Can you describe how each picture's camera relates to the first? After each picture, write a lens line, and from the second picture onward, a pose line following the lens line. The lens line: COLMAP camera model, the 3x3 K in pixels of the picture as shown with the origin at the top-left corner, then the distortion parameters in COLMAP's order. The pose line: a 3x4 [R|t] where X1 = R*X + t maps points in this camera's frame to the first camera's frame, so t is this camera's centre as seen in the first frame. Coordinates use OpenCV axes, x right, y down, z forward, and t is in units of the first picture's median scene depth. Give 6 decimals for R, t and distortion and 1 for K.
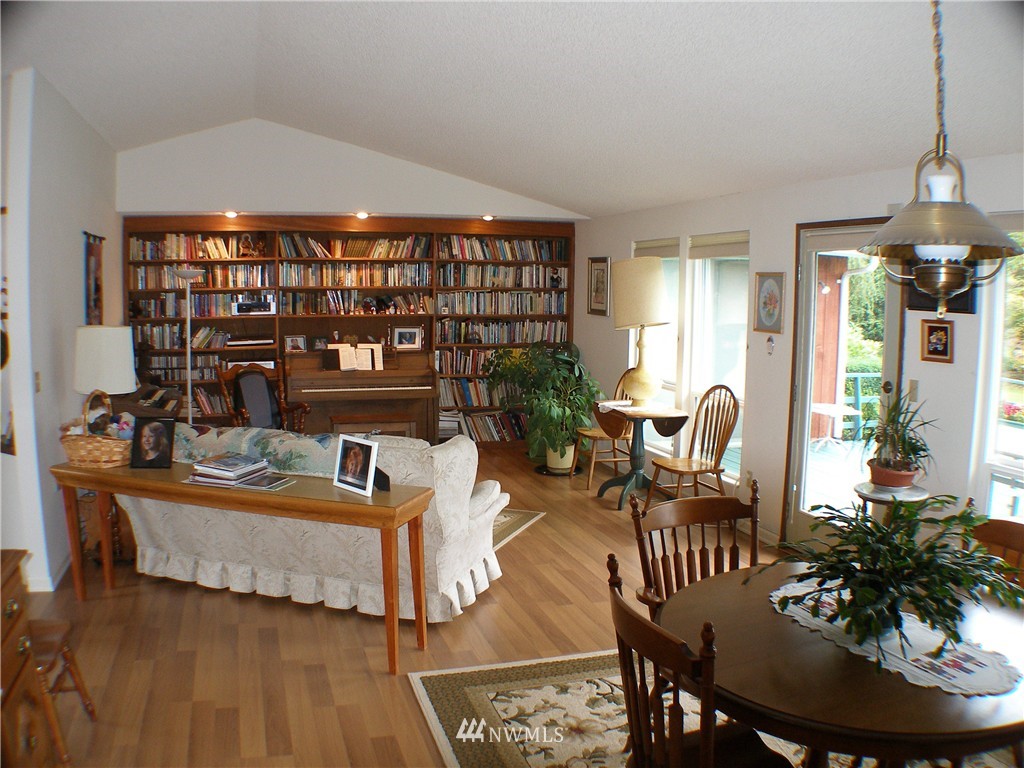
lens RADIAL K [[845.6, 0, 510.8], [0, 845.6, 391.4], [0, 0, 1]] dist [-0.283608, 0.100682]
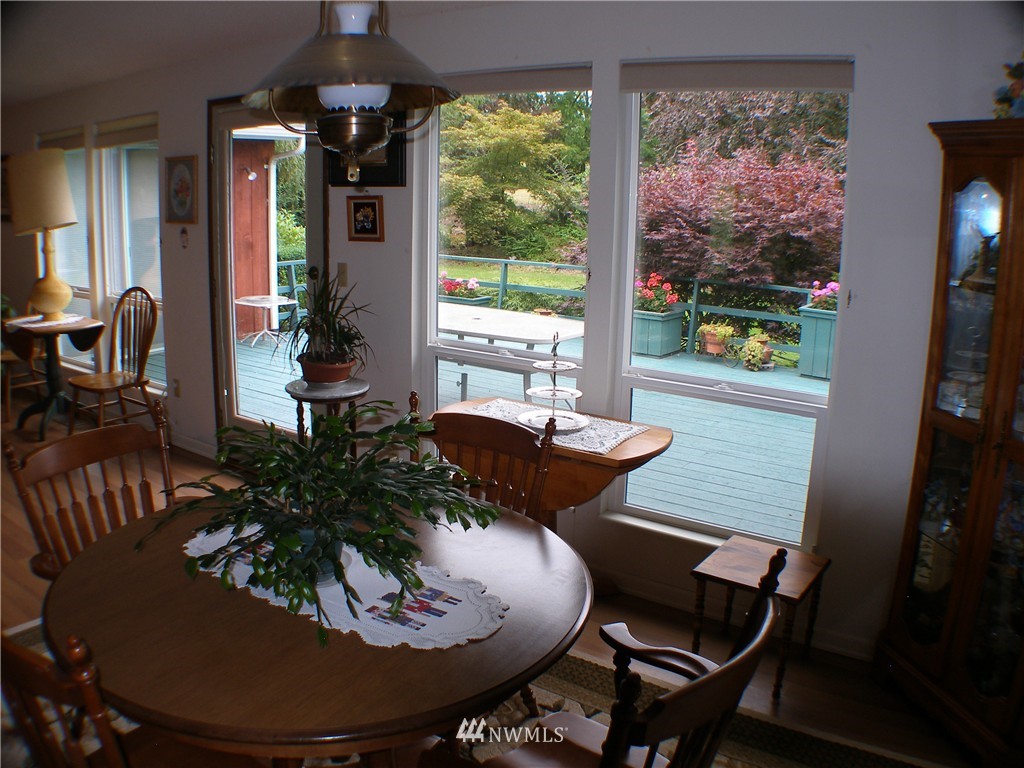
lens RADIAL K [[845.6, 0, 510.8], [0, 845.6, 391.4], [0, 0, 1]] dist [-0.283608, 0.100682]
pose [[0.791622, -0.139509, 0.594871, 0.062106], [0.061330, 0.986811, 0.149812, 0.000378], [-0.607925, -0.082111, 0.789737, 0.092153]]
